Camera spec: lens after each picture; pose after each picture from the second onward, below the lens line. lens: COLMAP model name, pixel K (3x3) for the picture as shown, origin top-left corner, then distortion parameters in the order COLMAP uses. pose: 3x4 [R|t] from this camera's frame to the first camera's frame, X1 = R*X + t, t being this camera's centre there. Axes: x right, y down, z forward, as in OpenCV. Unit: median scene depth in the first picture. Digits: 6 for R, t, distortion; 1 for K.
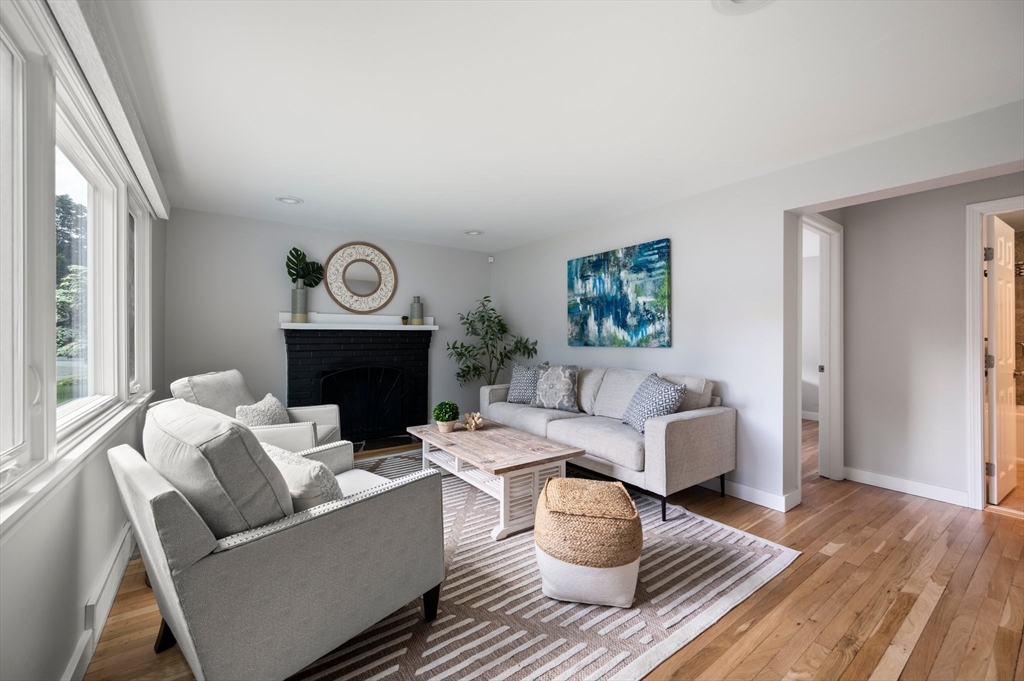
lens RADIAL K [[404.4, 0, 514.2], [0, 404.4, 341.3], [0, 0, 1]] dist [0.000220, 0.000141]
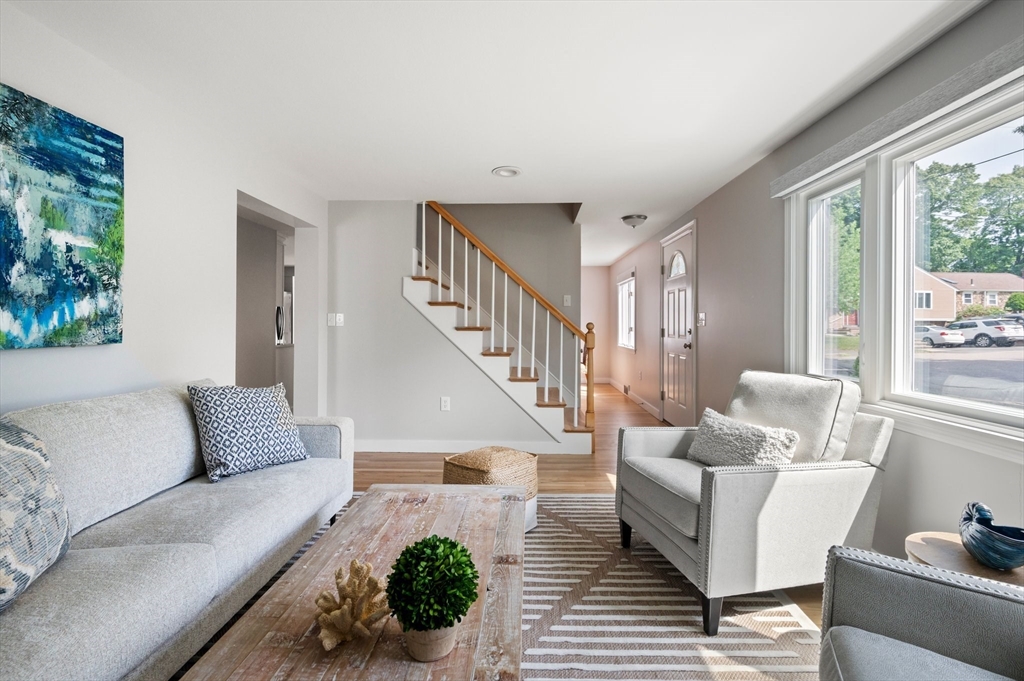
lens RADIAL K [[448.6, 0, 517.3], [0, 448.6, 324.1], [0, 0, 1]] dist [0.001928, 0.000224]
pose [[-0.795835, -0.003951, 0.605500, -0.376997], [0.005684, 0.999886, 0.013995, -0.014631], [-0.605487, 0.014579, -0.795722, 1.109768]]
